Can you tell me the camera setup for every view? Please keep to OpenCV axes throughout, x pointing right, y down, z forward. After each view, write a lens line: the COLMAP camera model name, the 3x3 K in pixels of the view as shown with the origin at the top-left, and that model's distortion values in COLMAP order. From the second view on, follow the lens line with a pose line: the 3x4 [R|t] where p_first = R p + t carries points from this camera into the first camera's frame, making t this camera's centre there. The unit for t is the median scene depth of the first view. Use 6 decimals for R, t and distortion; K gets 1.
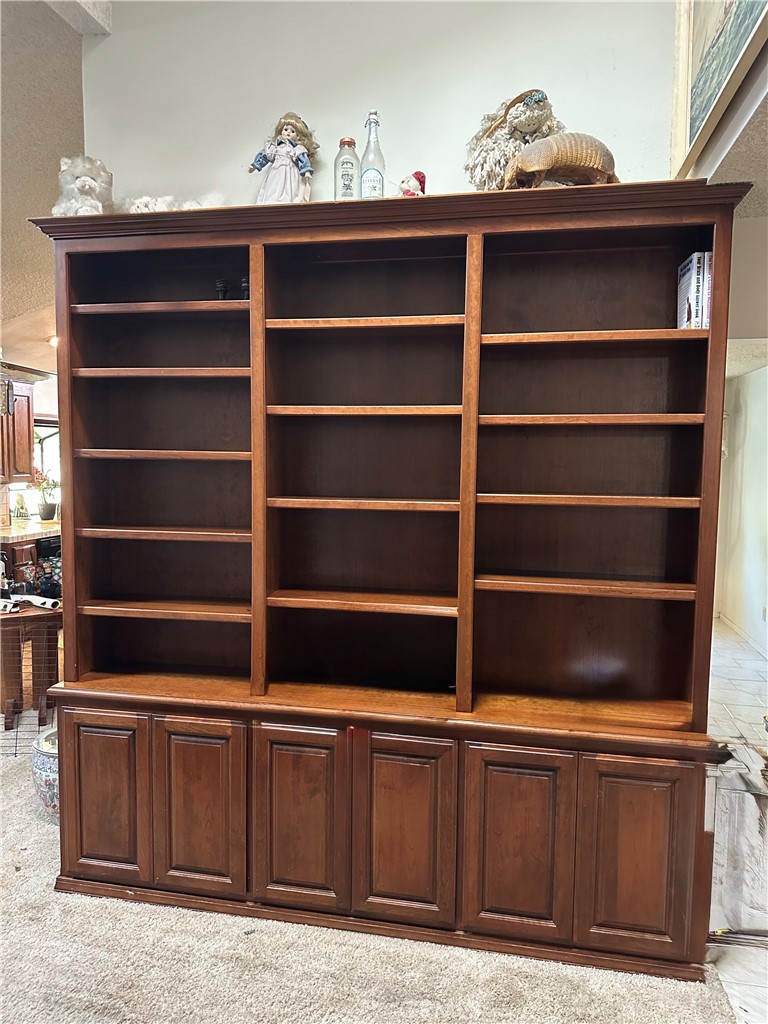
lens RADIAL K [[742.5, 0, 381.8], [0, 742.5, 505.6], [0, 0, 1]] dist [0.029388, -0.025087]
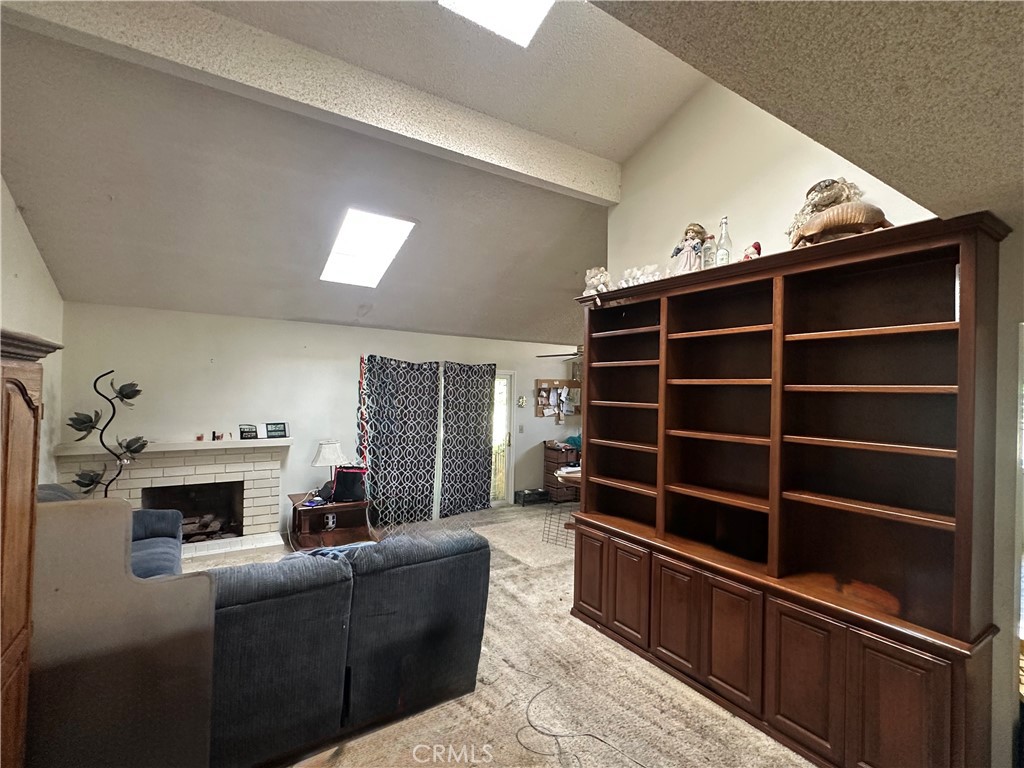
lens RADIAL K [[480.0, 0, 512.9], [0, 480.0, 388.1], [0, 0, 1]] dist [-0.004039, -0.000351]
pose [[0.707115, 0.007030, -0.707063, 0.419995], [-0.077552, 0.994689, -0.067668, -0.002302], [0.702832, 0.102683, 0.703905, -0.115320]]
